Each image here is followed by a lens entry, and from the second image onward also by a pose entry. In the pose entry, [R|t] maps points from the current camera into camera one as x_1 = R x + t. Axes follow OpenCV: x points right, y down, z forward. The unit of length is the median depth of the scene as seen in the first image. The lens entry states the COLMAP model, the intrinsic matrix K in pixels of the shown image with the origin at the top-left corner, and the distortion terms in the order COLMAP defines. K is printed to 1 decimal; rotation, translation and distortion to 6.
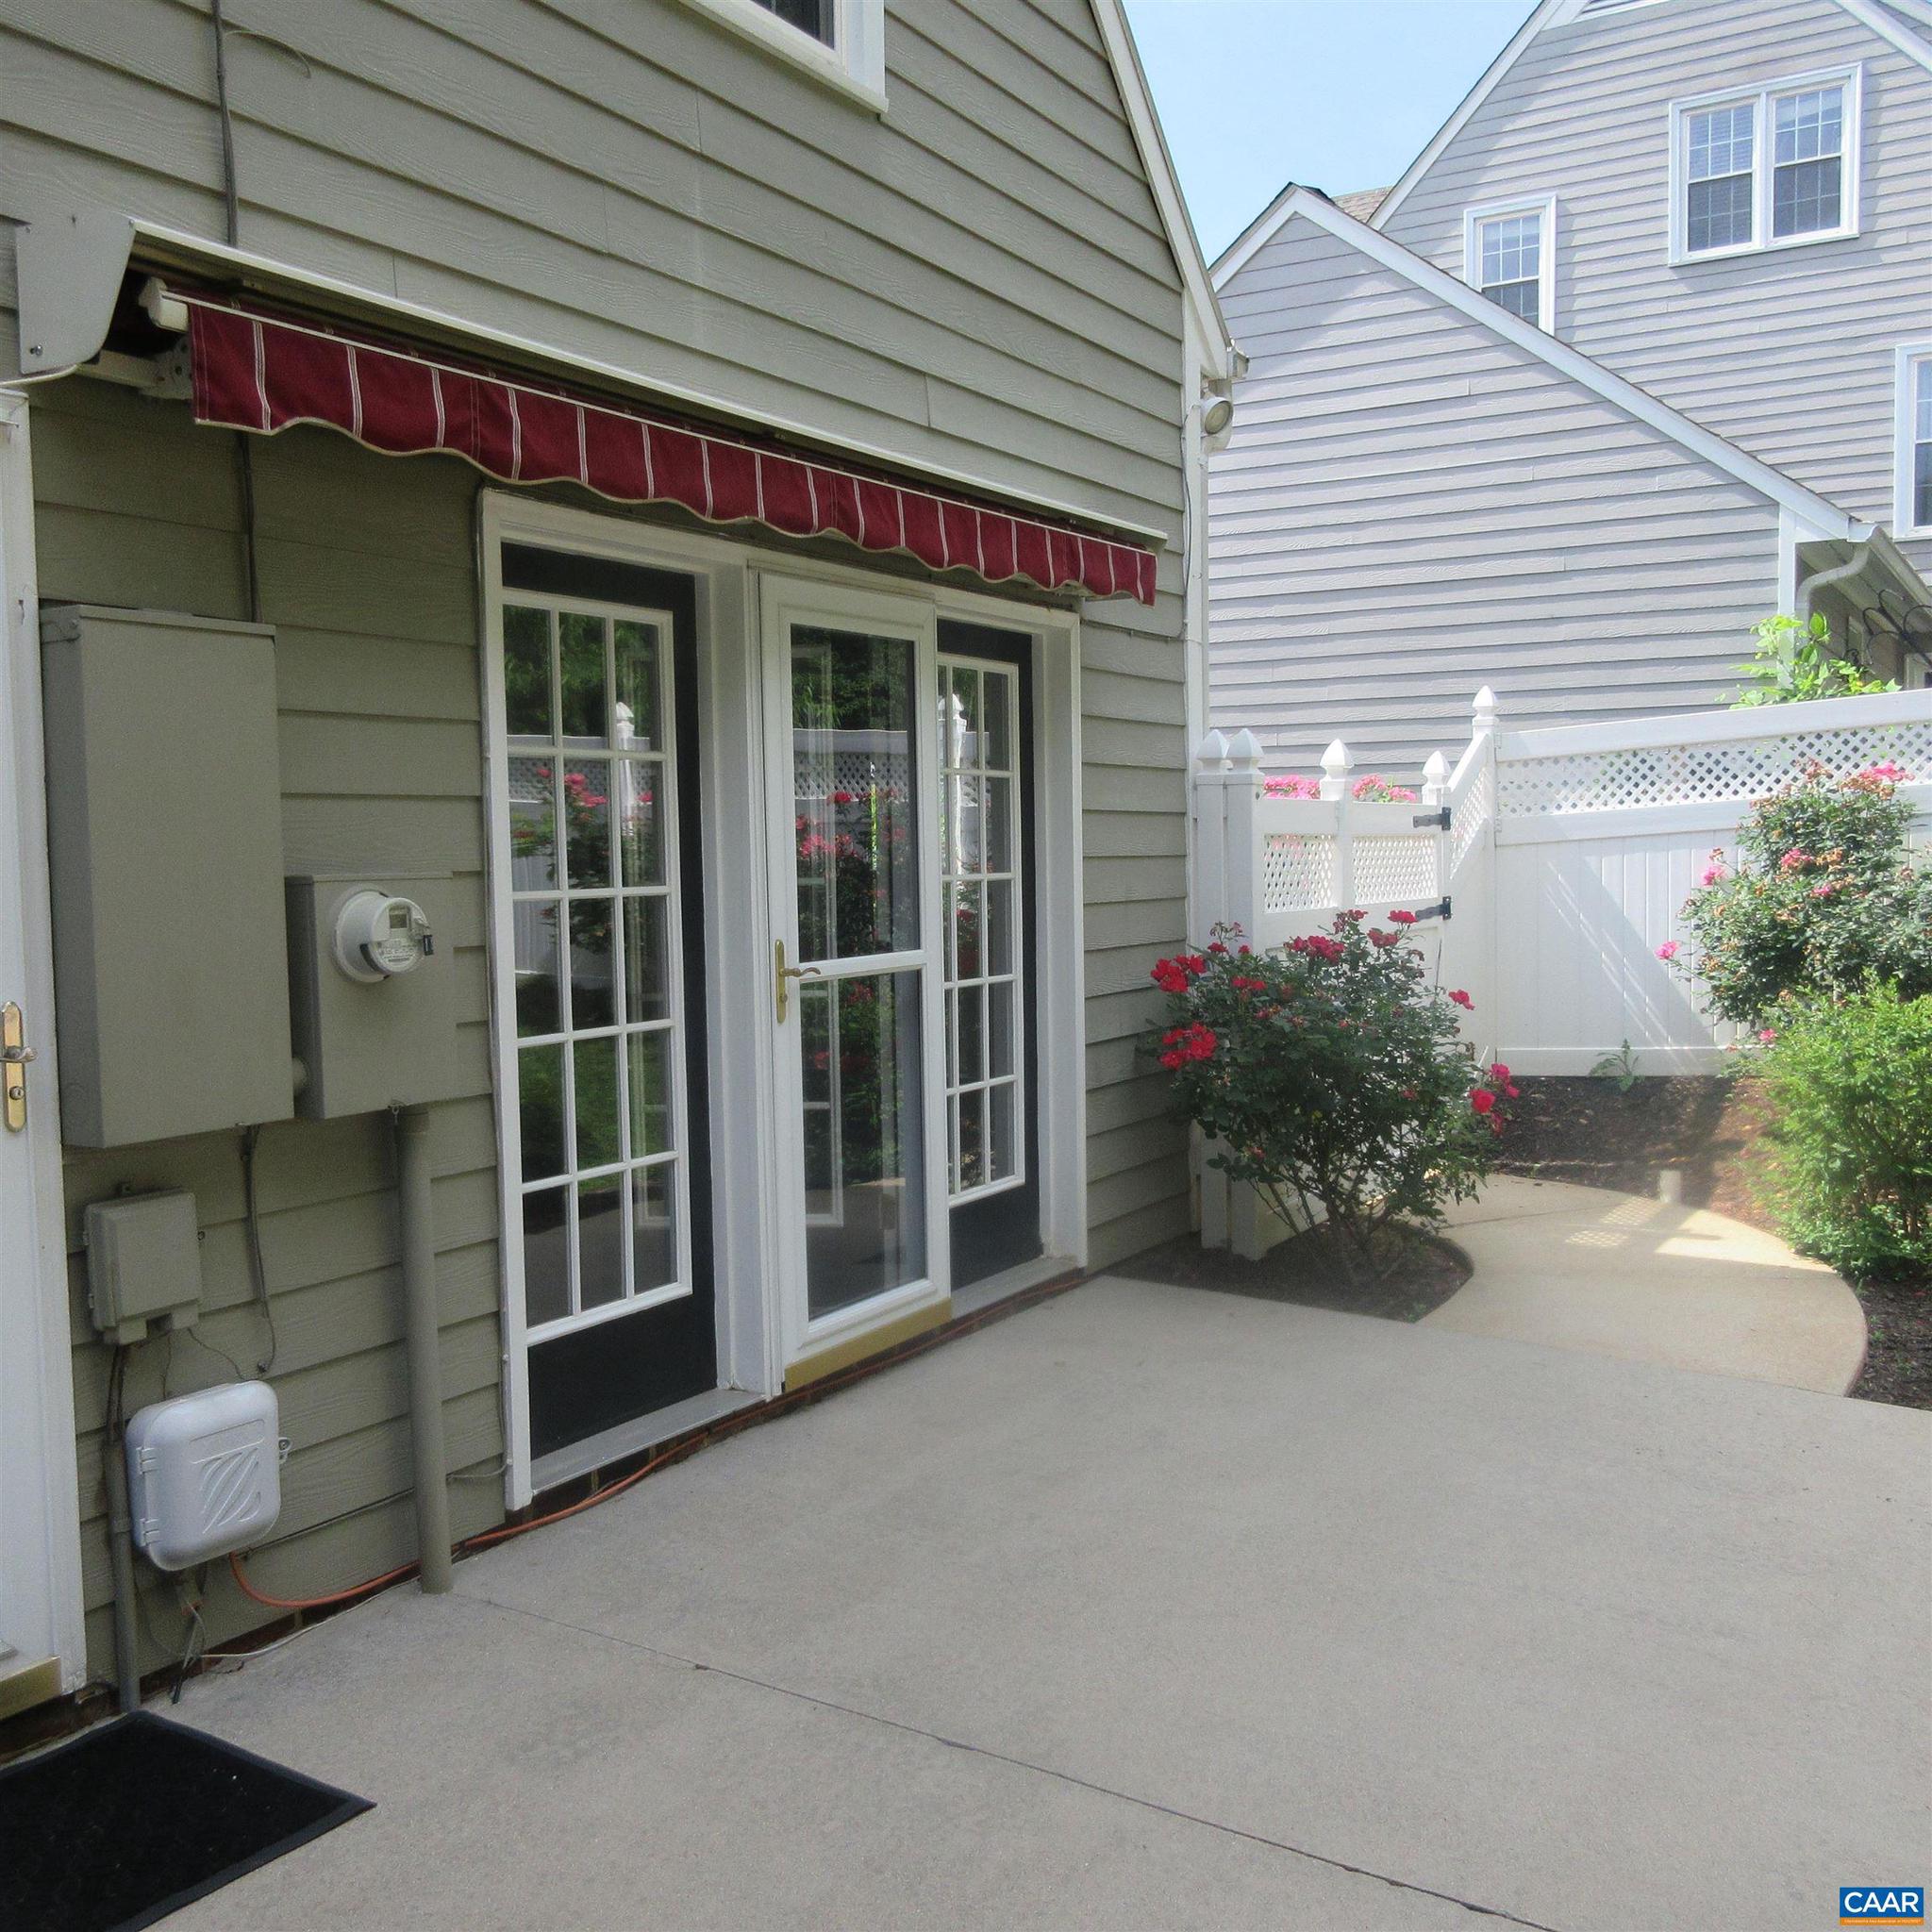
lens RADIAL K [[1902.9, 0, 969.1], [0, 1902.9, 957.2], [0, 0, 1]] dist [0.000594, -0.002168]
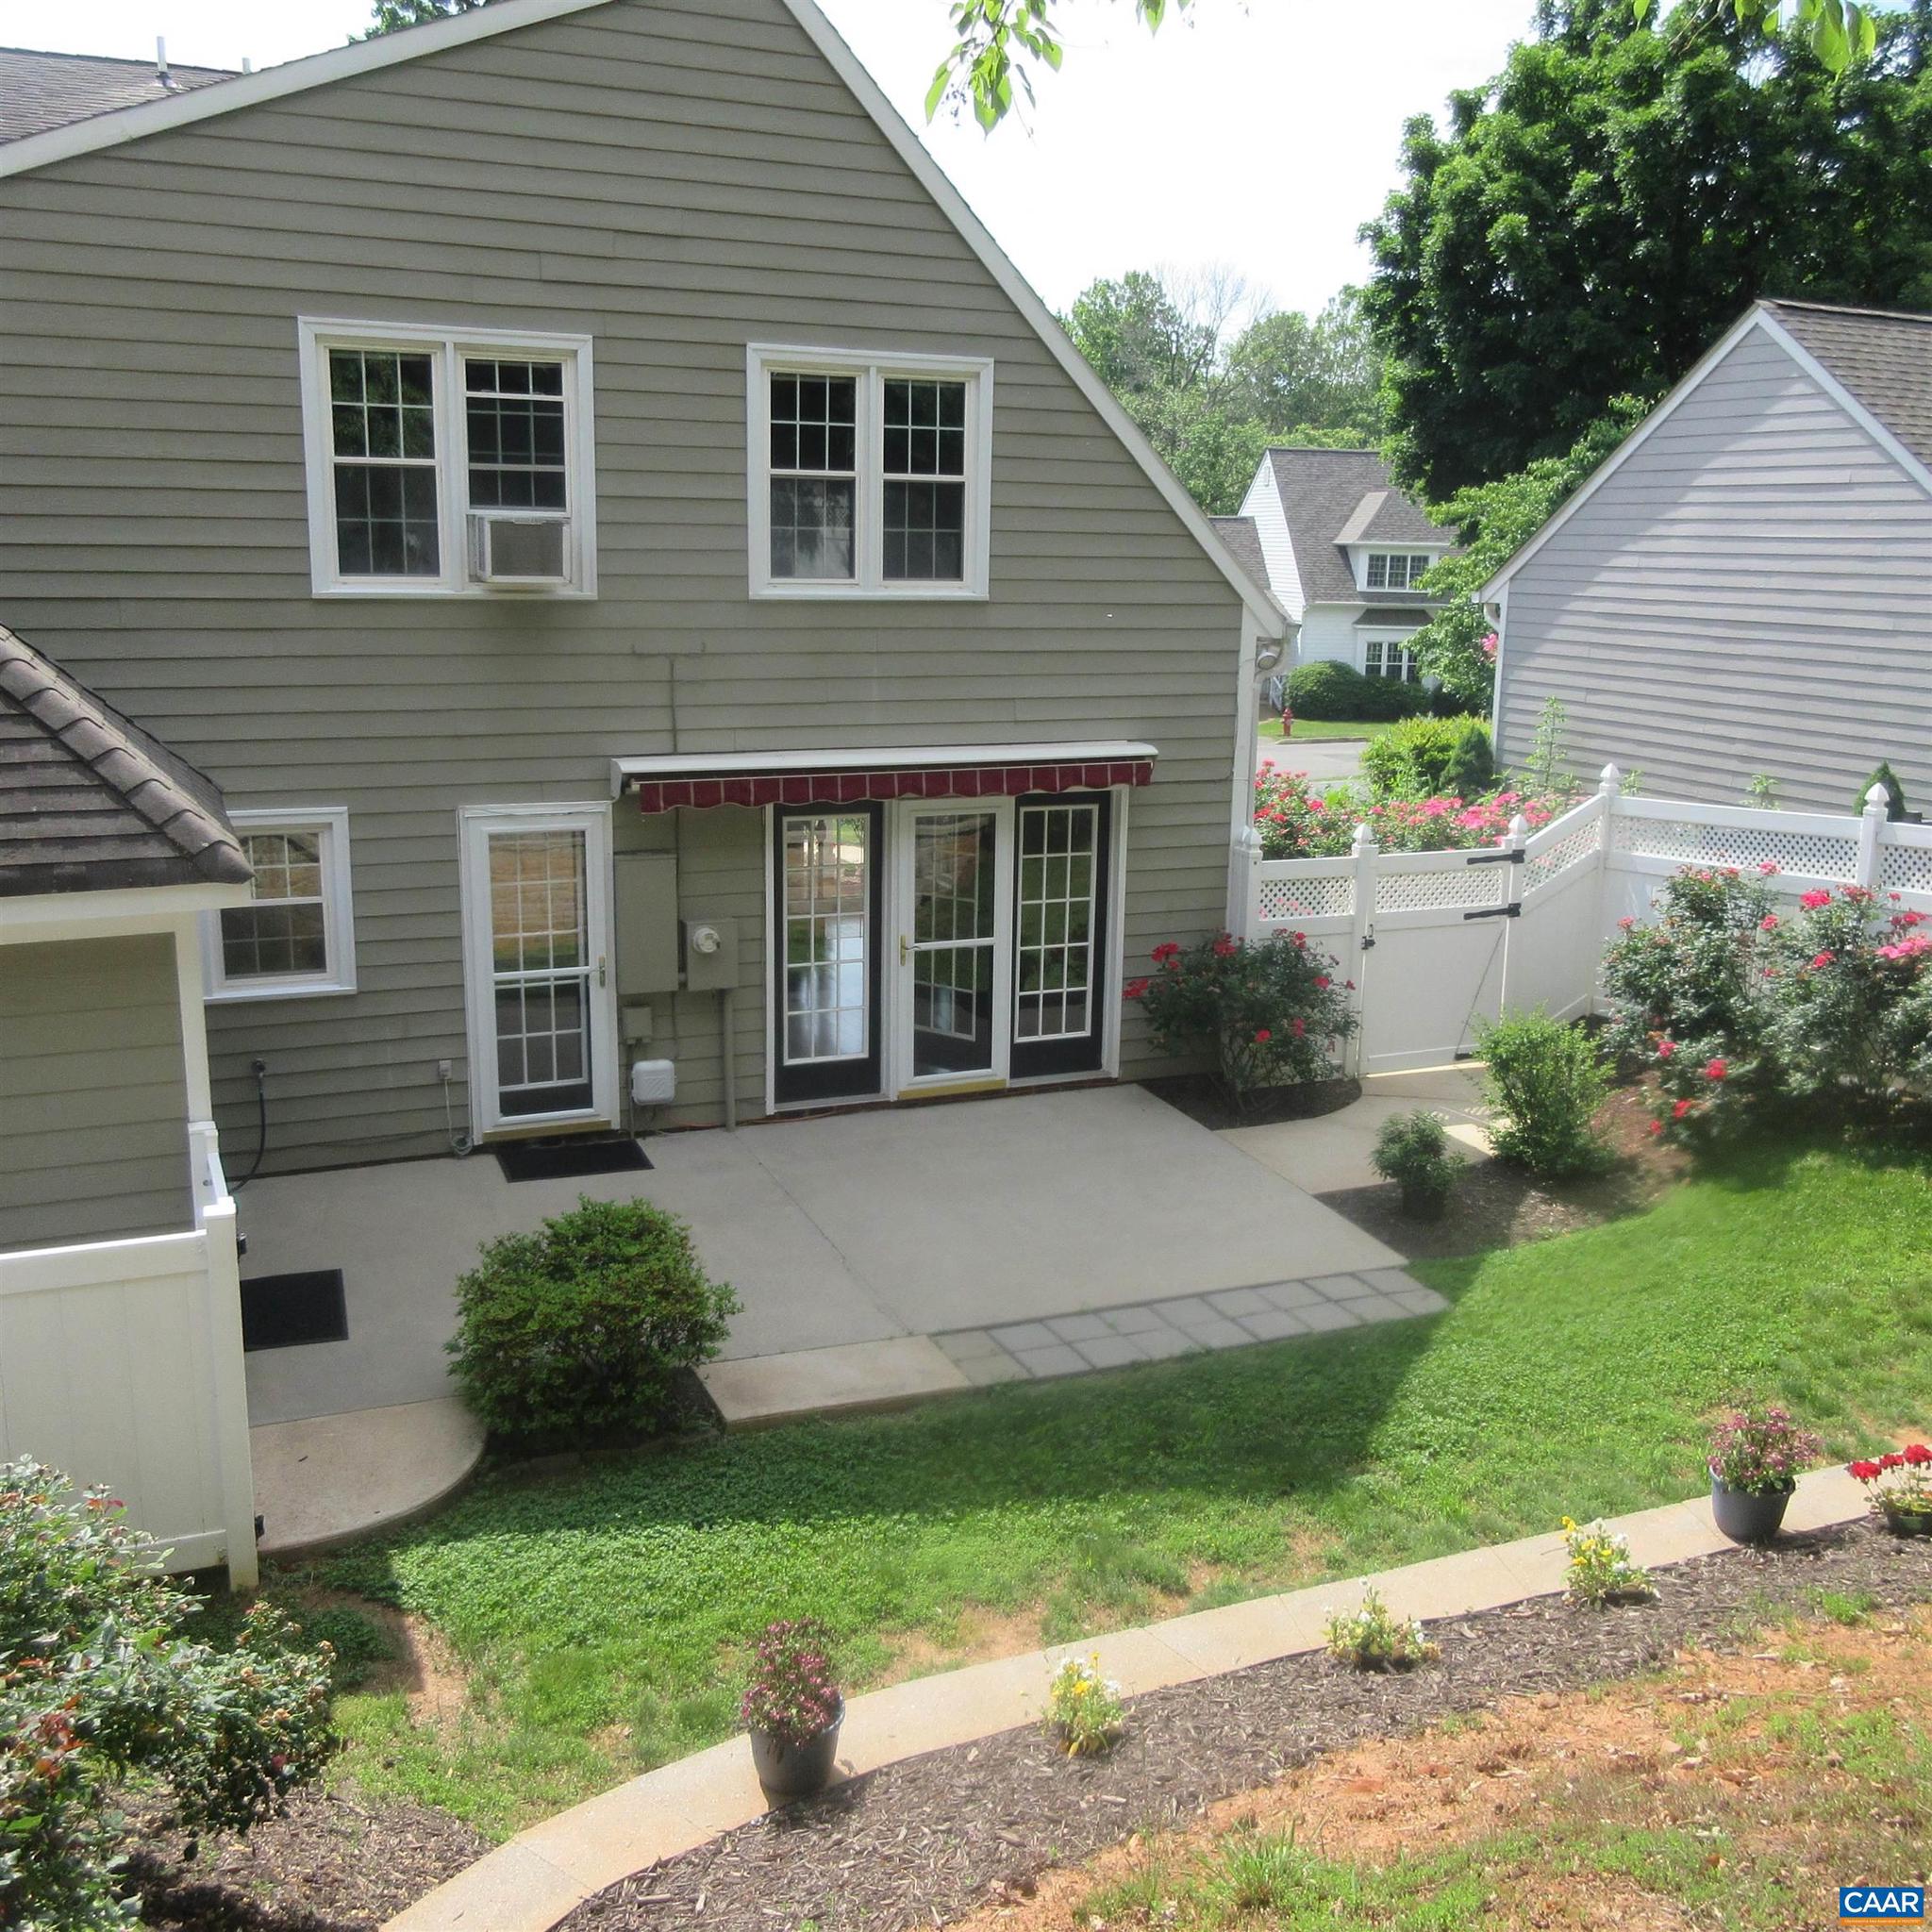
lens RADIAL K [[1909.5, 0, 960.9], [0, 1909.5, 957.8], [0, 0, 1]] dist [0.008040, -0.013530]
pose [[0.812985, 0.154167, -0.561506, 1.487230], [-0.065232, 0.982357, 0.175269, -0.455990], [0.578620, -0.105863, 0.808698, -1.134903]]
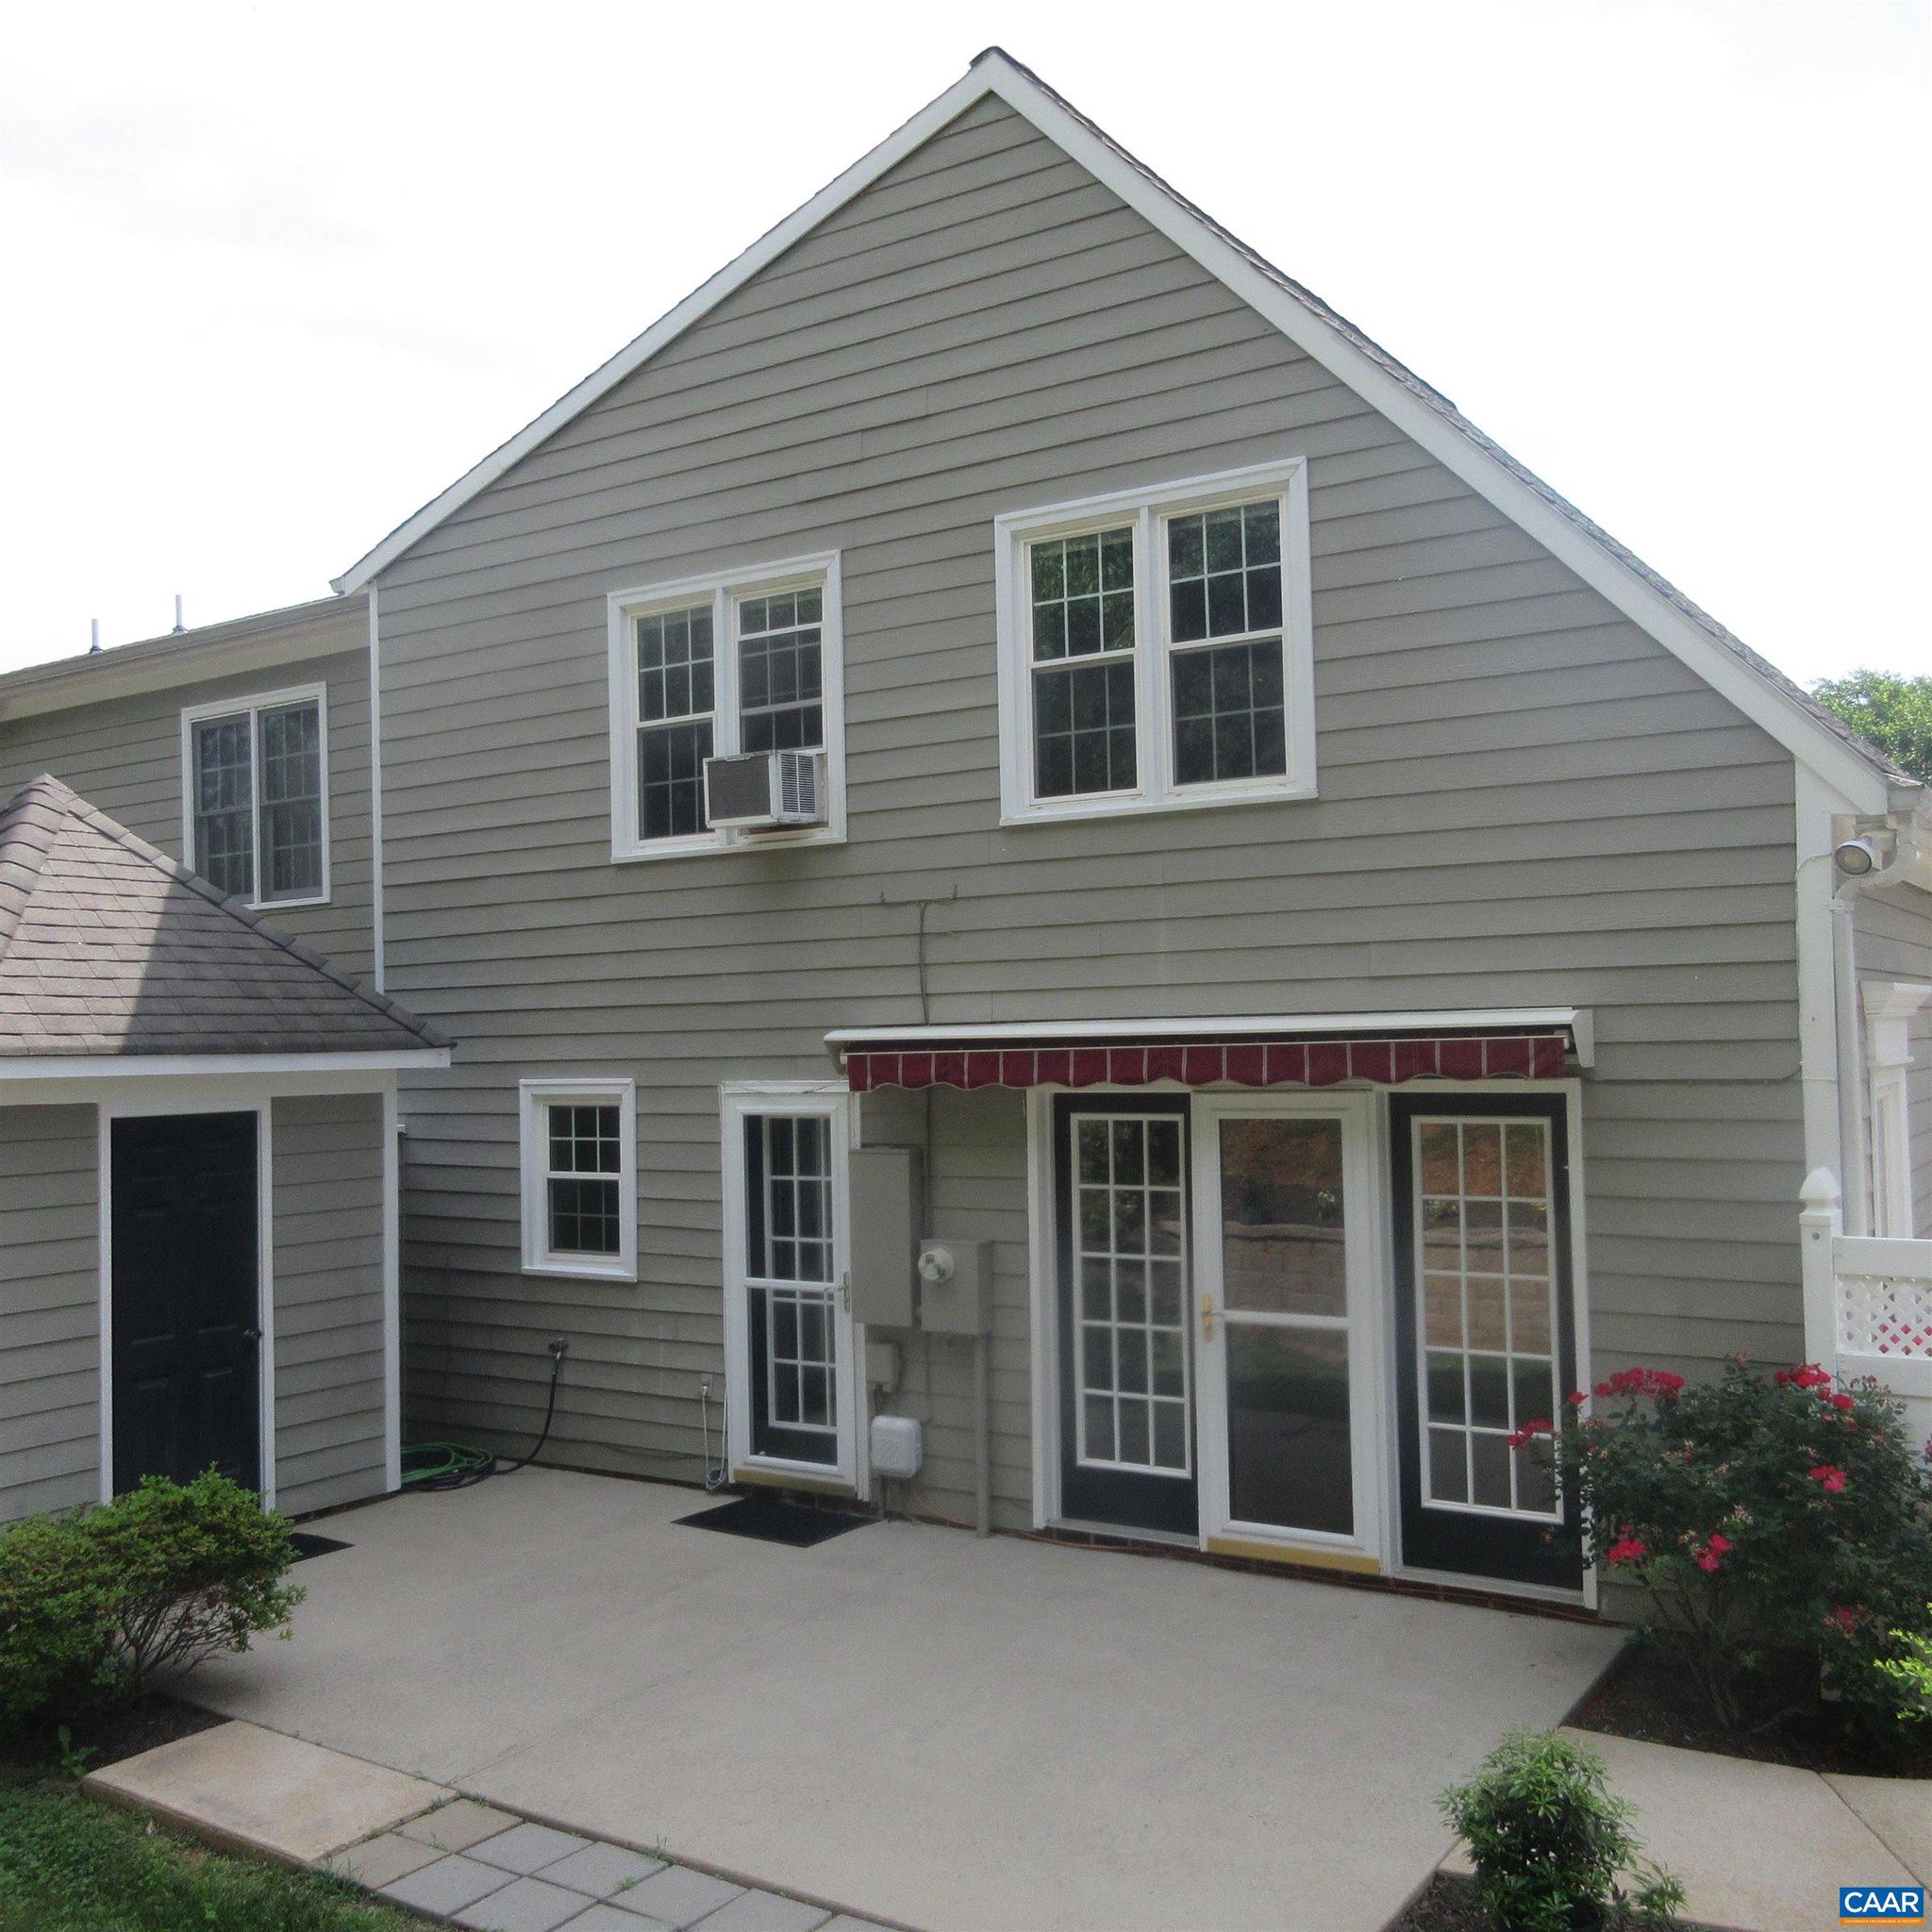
lens RADIAL K [[1902.9, 0, 969.1], [0, 1902.9, 957.2], [0, 0, 1]] dist [0.000594, -0.002168]
pose [[-0.043318, -0.026840, -0.998701, 1.729548], [-0.039098, 0.998919, -0.025150, -0.276324], [0.998296, 0.037958, -0.044321, 0.847063]]
